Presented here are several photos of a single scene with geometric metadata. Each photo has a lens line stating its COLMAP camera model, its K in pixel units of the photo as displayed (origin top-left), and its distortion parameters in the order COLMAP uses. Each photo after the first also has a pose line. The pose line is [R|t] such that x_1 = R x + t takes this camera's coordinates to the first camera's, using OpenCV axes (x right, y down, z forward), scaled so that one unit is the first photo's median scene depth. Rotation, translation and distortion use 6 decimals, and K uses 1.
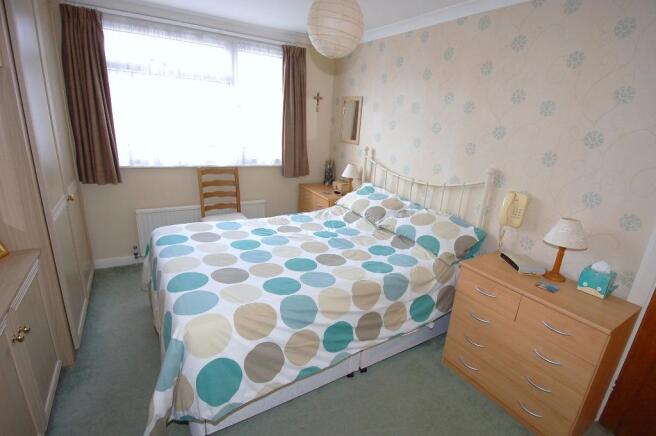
lens RADIAL K [[330.1, 0, 328.1], [0, 330.1, 217.5], [0, 0, 1]] dist [-0.001089, -0.000134]
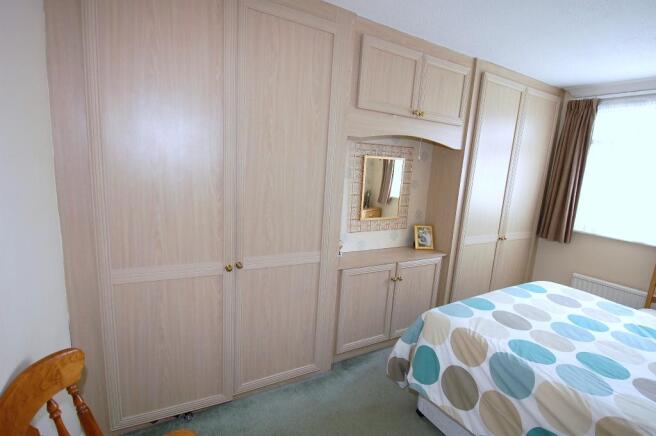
lens RADIAL K [[304.4, 0, 328.0], [0, 304.4, 217.8], [0, 0, 1]] dist [-0.000442, 0.000031]
pose [[-0.017238, 0.102999, -0.994532, 0.563289], [-0.350619, 0.930894, 0.102486, -0.016365], [0.936359, 0.350469, 0.020067, 0.305359]]
